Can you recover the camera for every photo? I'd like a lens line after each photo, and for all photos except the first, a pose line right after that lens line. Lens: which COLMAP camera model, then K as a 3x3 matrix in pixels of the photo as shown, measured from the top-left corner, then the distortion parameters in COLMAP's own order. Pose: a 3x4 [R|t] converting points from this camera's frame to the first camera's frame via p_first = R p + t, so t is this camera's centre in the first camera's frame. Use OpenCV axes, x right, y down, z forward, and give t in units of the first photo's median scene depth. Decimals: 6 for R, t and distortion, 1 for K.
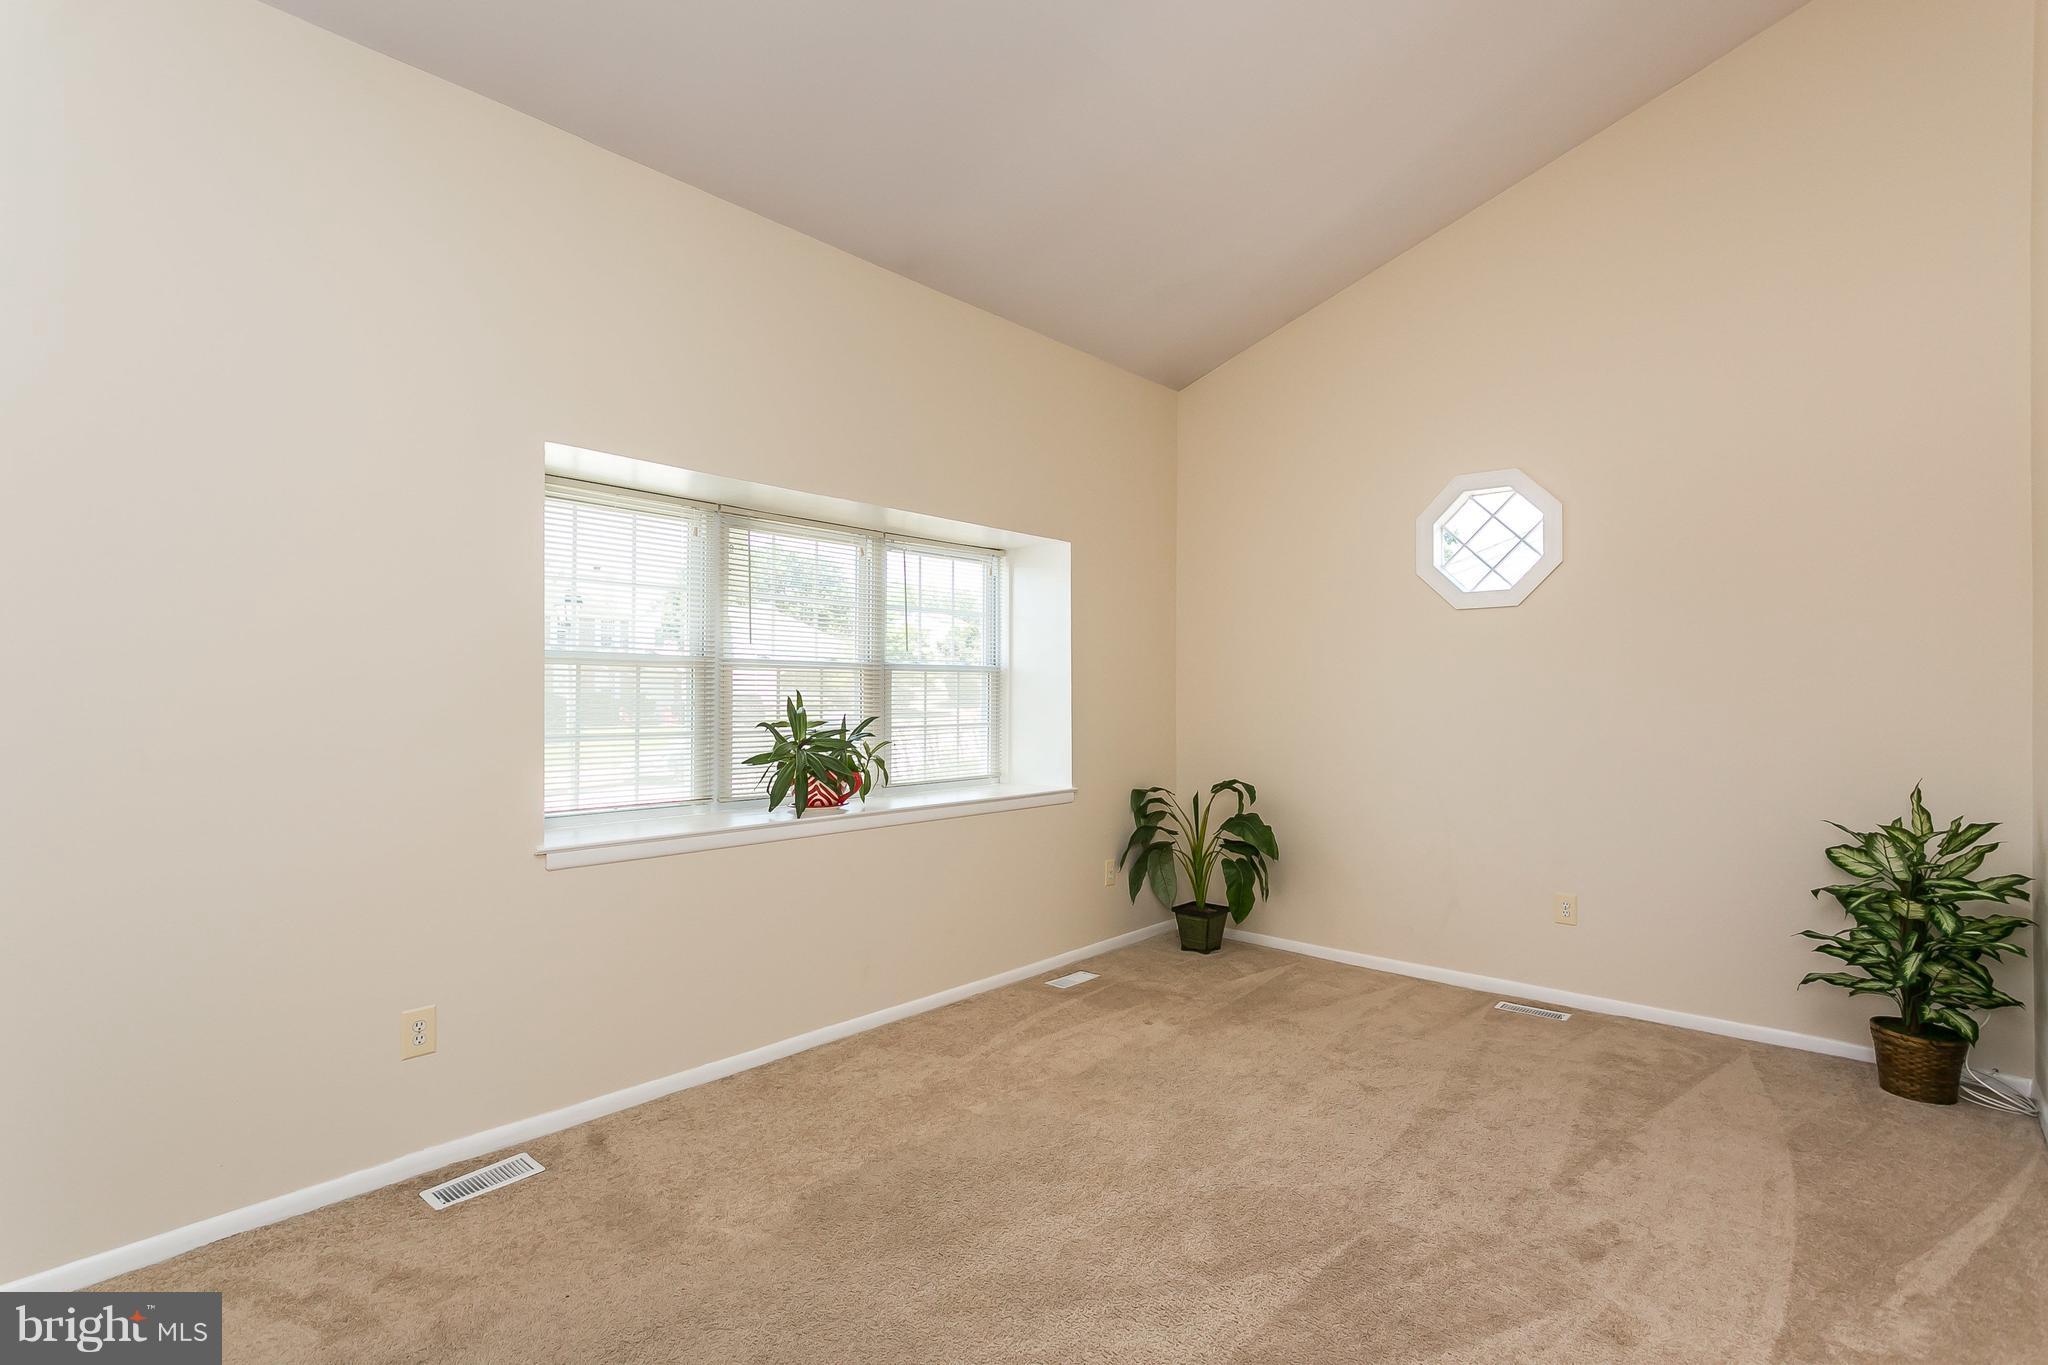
lens RADIAL K [[971.6, 0, 1018.2], [0, 971.6, 680.3], [0, 0, 1]] dist [0.002460, 0.000447]
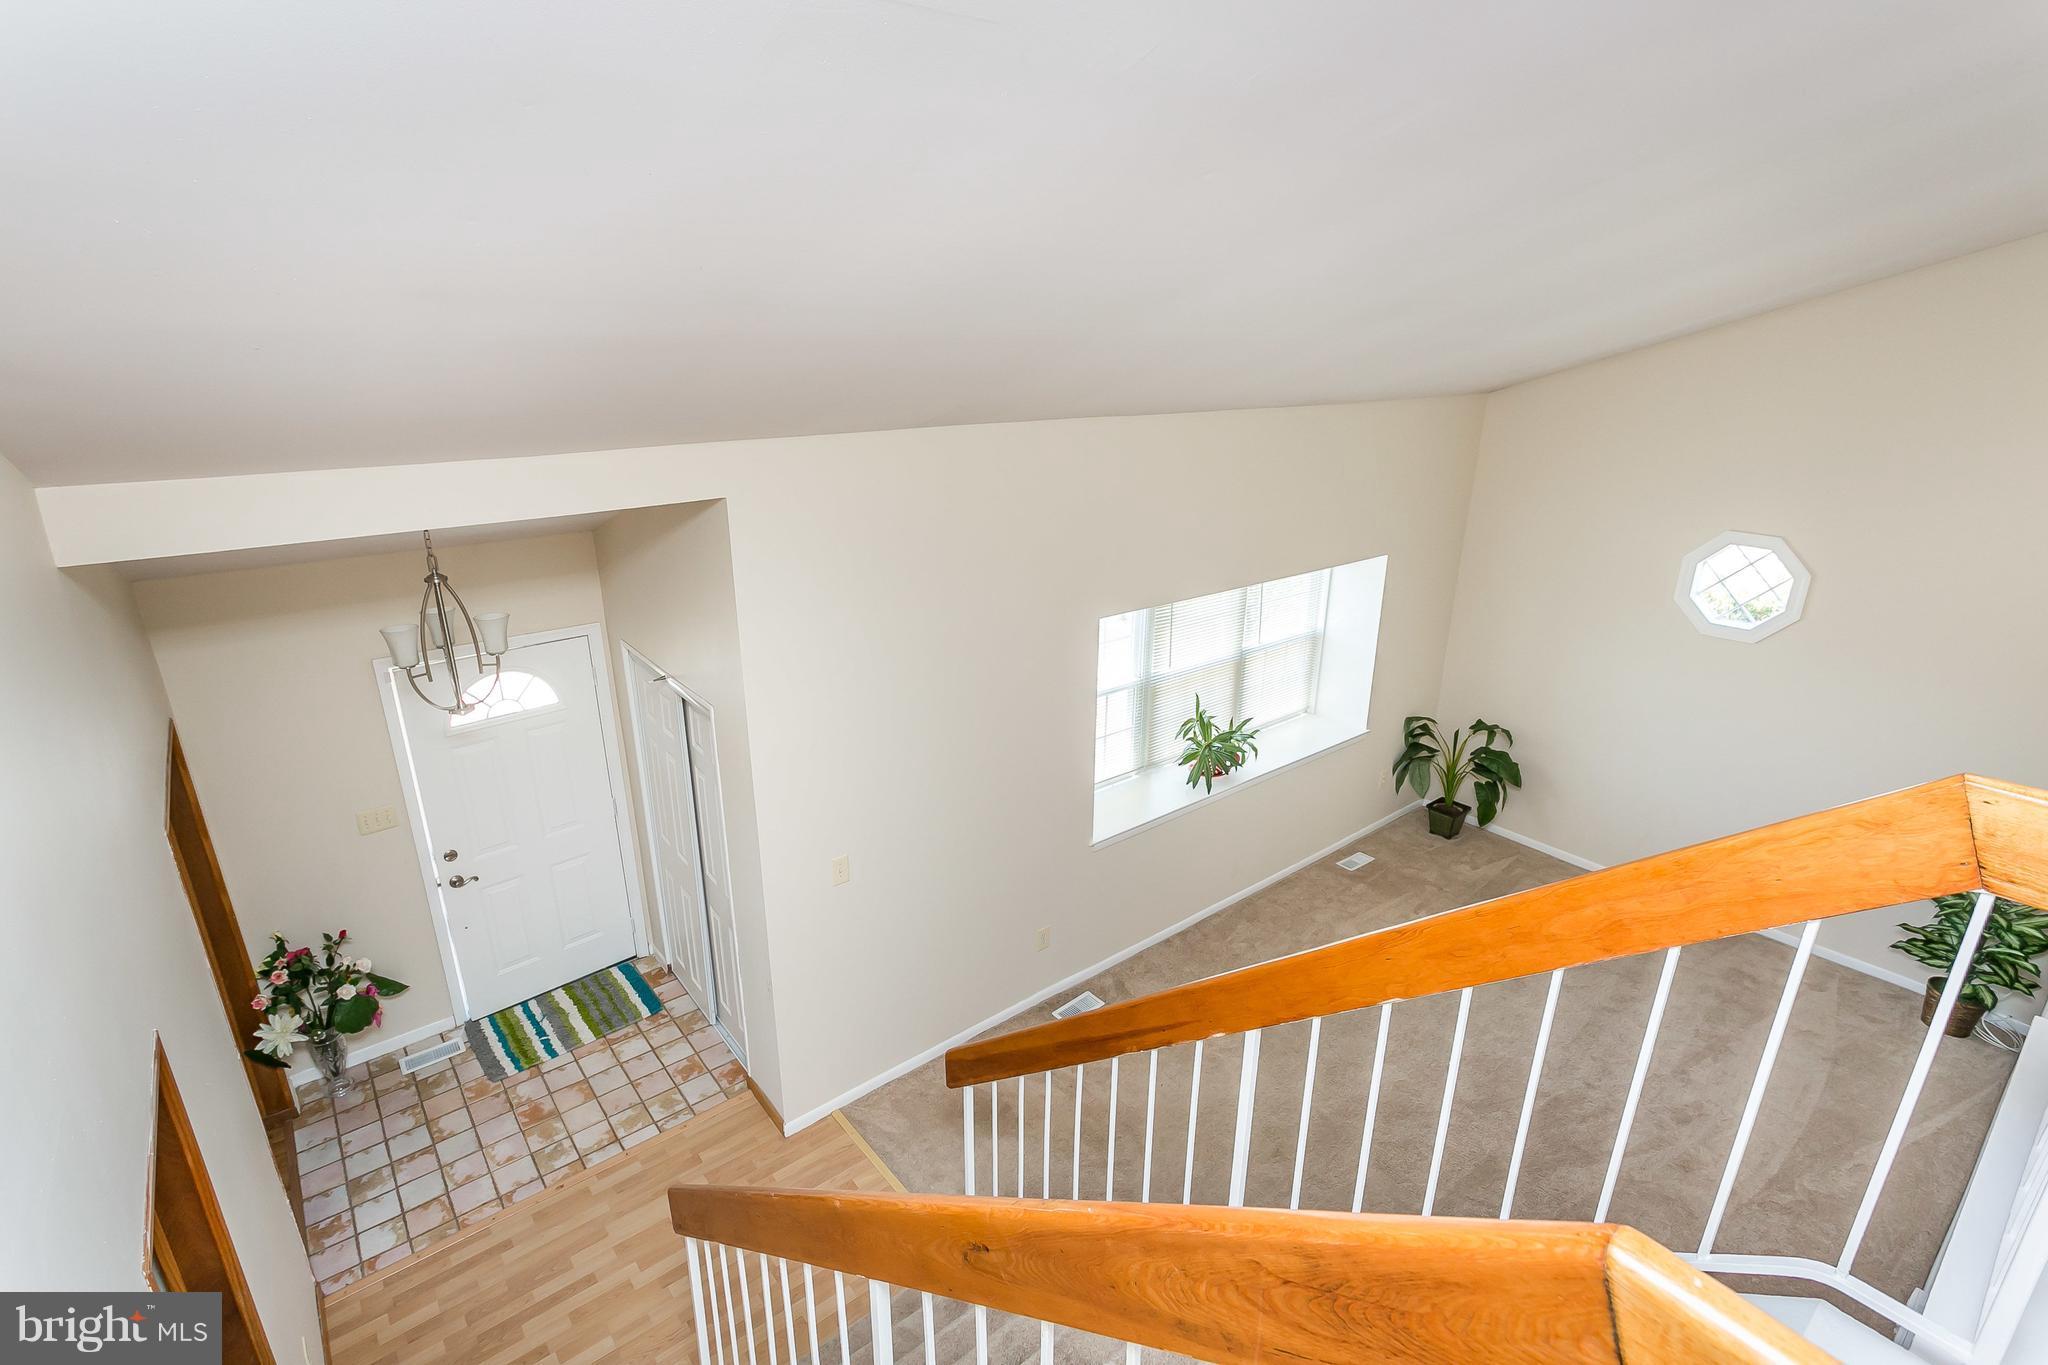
lens RADIAL K [[971.6, 0, 1028.4], [0, 971.6, 689.7], [0, 0, 1]] dist [0.002460, 0.000447]
pose [[0.986684, 0.056225, -0.152623, -0.232592], [-0.001030, 0.940493, 0.339812, -0.455180], [0.162647, -0.335130, 0.928027, -0.373194]]
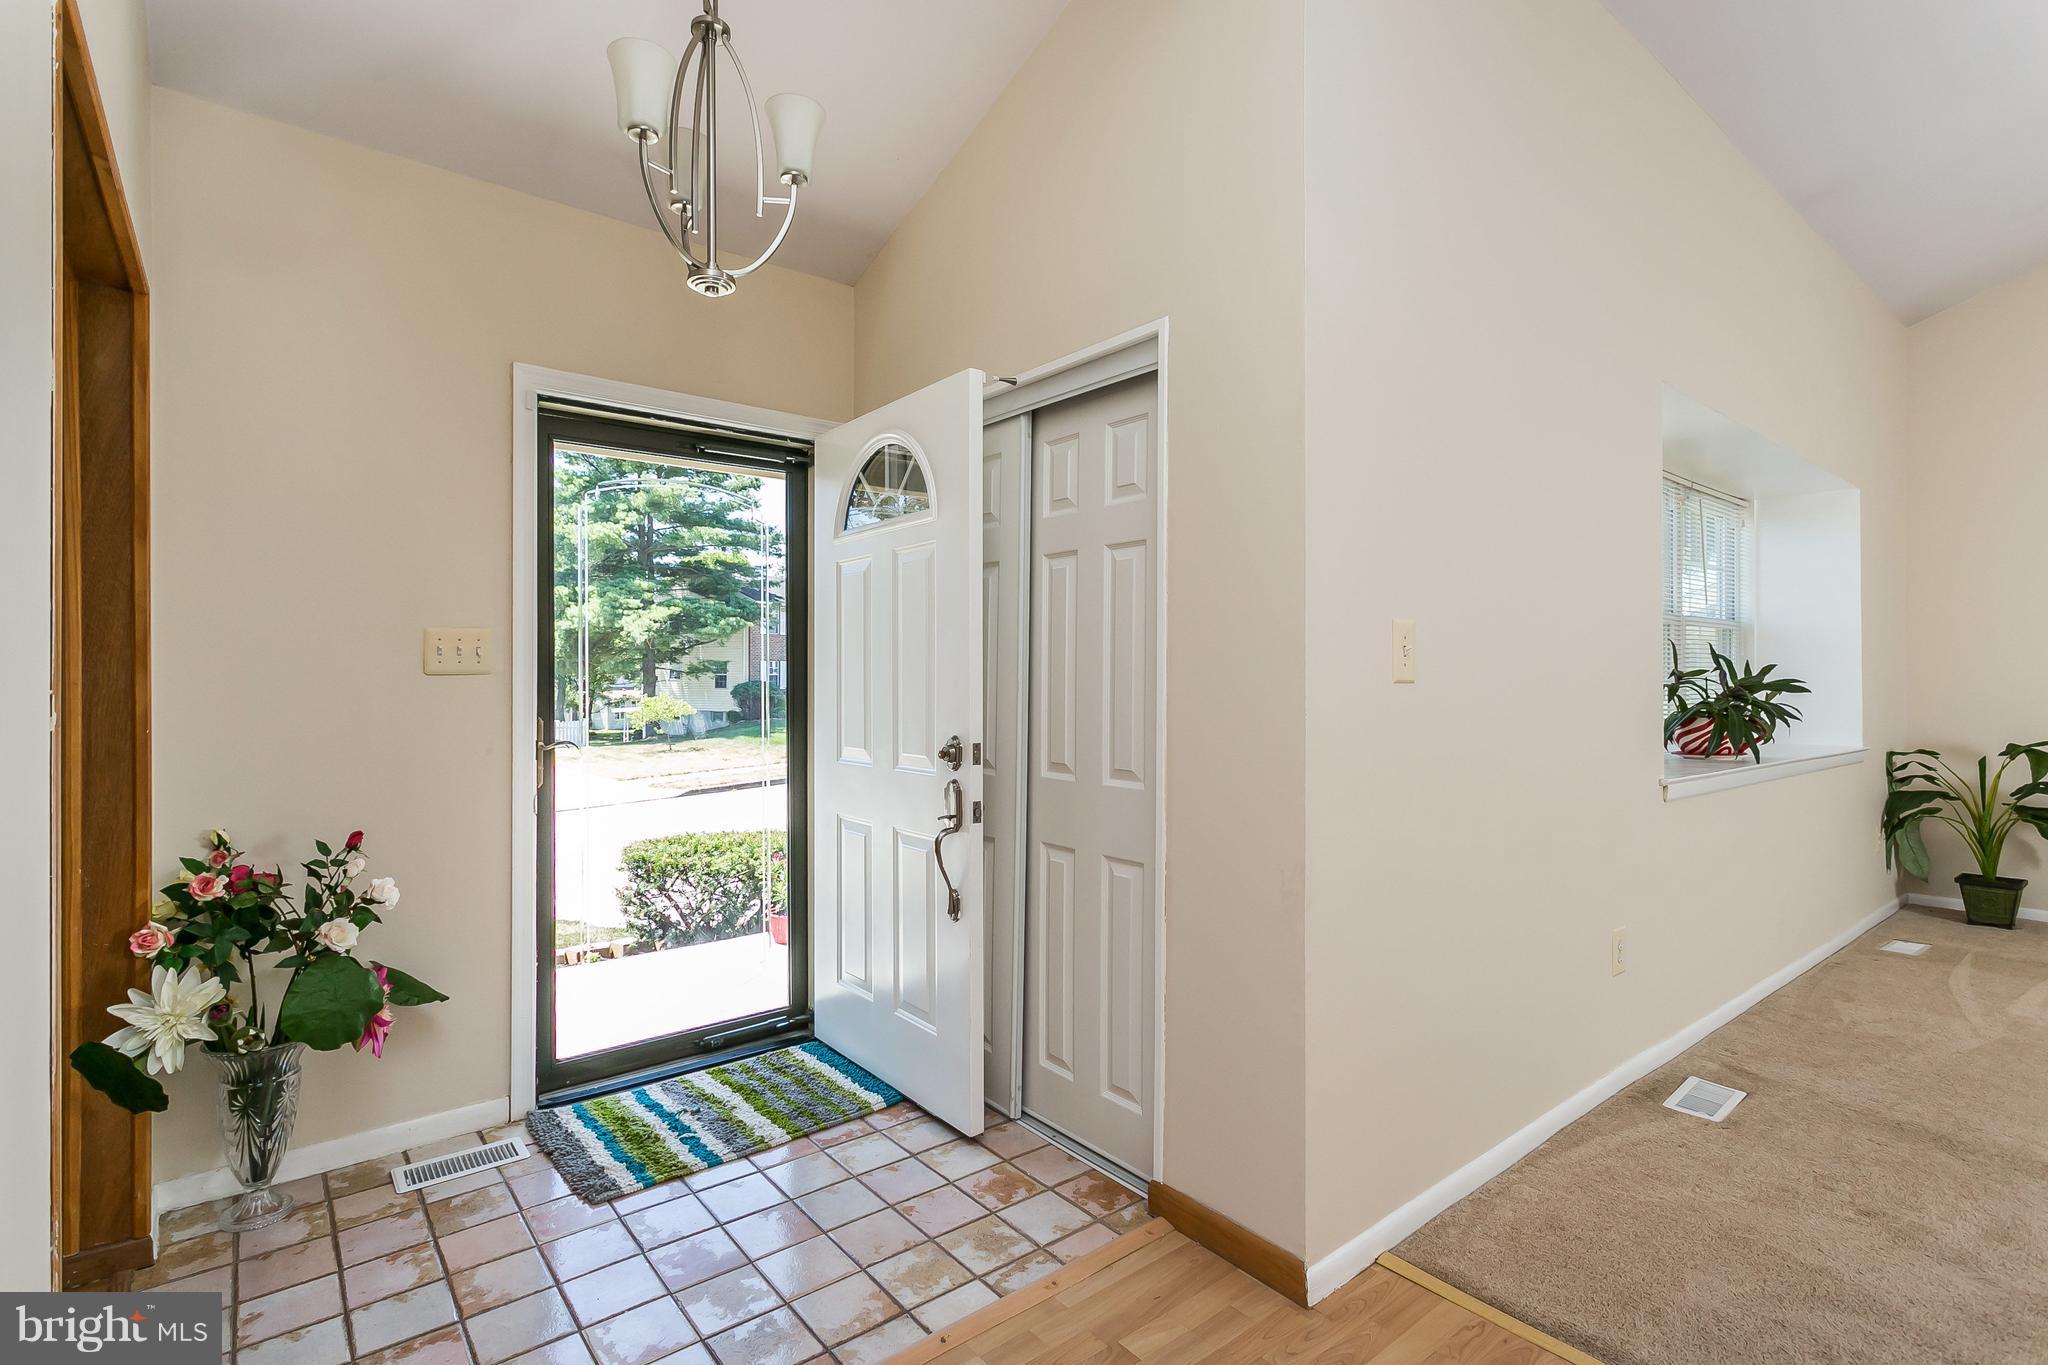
lens RADIAL K [[971.6, 0, 1027.6], [0, 971.6, 676.8], [0, 0, 1]] dist [0.002460, 0.000447]
pose [[0.986132, -0.001285, -0.165956, -0.649085], [0.001701, 0.999996, 0.002365, 0.041852], [0.165952, -0.002615, 0.986130, -0.071765]]
